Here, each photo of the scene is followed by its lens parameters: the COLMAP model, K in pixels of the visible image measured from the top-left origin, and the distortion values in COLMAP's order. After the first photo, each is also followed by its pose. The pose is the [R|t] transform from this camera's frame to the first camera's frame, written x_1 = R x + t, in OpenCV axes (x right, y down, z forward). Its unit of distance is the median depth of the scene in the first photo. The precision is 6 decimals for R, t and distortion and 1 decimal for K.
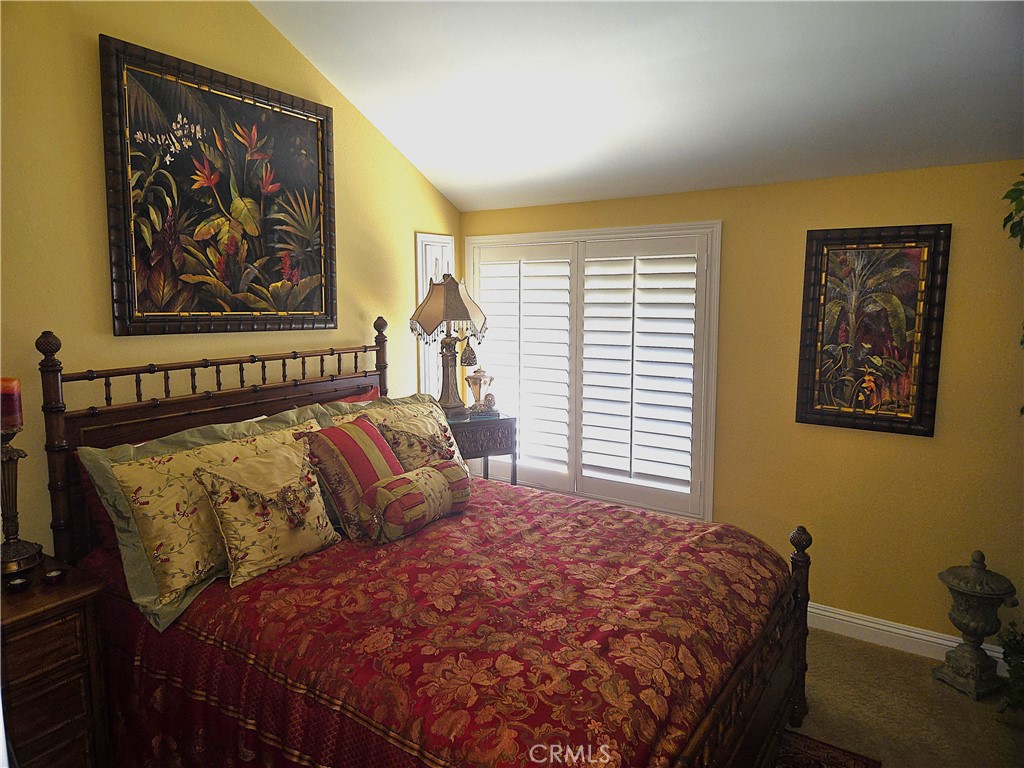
lens RADIAL K [[682.8, 0, 506.2], [0, 682.8, 371.9], [0, 0, 1]] dist [0.036894, -0.003987]
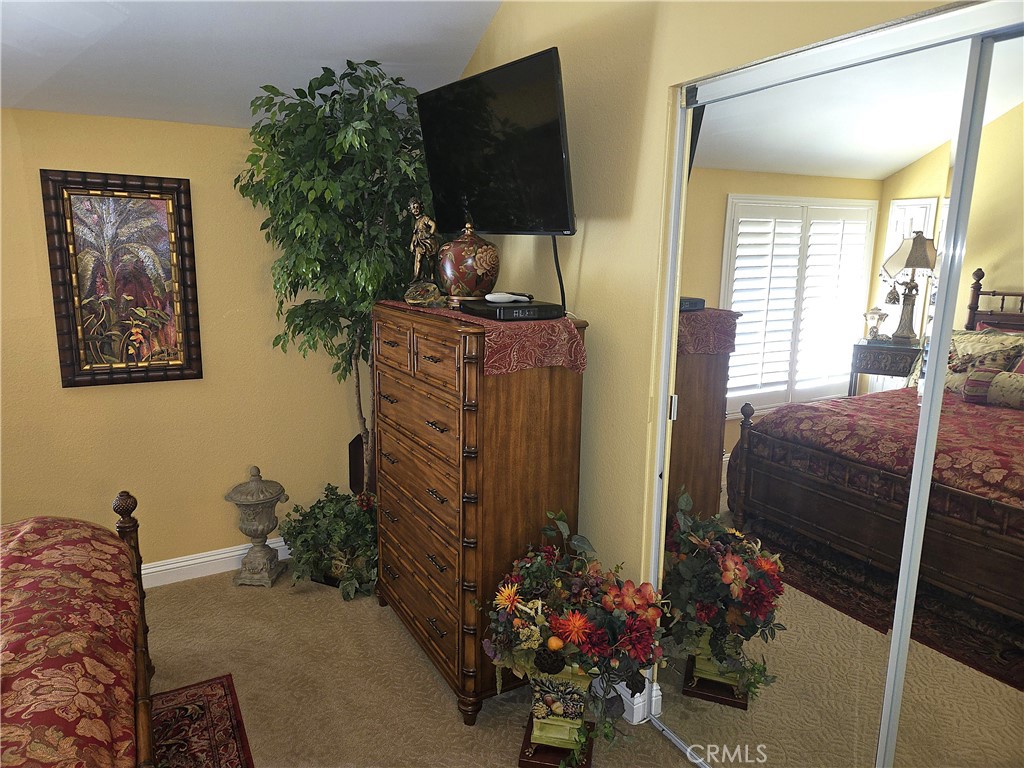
lens RADIAL K [[680.4, 0, 510.4], [0, 680.4, 374.7], [0, 0, 1]] dist [0.053147, -0.002846]
pose [[0.462093, -0.159560, 0.872359, -0.114028], [0.095282, 0.986920, 0.130042, -0.006729], [-0.881698, 0.023029, 0.471252, 0.066394]]
